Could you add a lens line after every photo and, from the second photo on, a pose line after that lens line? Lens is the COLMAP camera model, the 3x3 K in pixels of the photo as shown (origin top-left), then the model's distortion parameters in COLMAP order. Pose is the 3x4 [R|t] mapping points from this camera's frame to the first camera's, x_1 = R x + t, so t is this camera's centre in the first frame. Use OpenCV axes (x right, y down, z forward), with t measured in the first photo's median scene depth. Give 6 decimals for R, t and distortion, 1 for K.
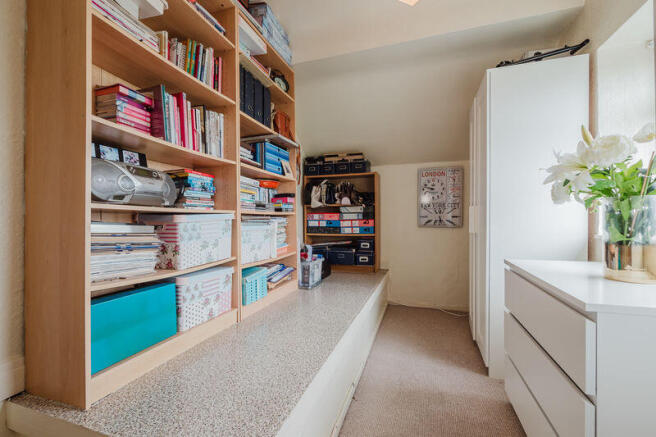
lens RADIAL K [[287.6, 0, 326.2], [0, 287.6, 219.3], [0, 0, 1]] dist [-0.003014, 0.001027]
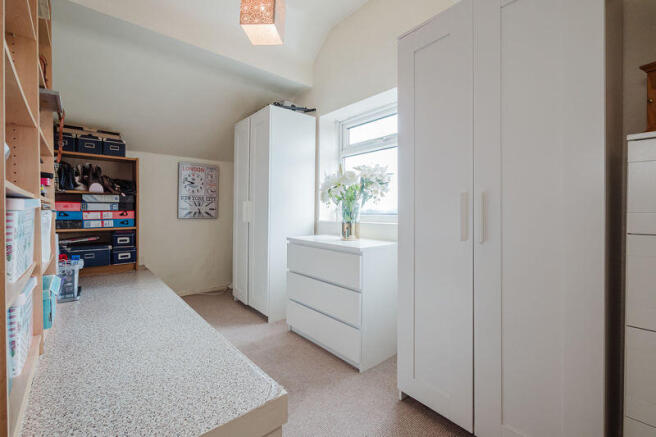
lens RADIAL K [[287.6, 0, 327.3], [0, 287.6, 216.5], [0, 0, 1]] dist [-0.003014, 0.001027]
pose [[0.501195, -0.005149, 0.865319, -0.307335], [-0.004556, 0.999953, 0.008589, 0.007705], [-0.865322, -0.008247, 0.501148, 0.028598]]
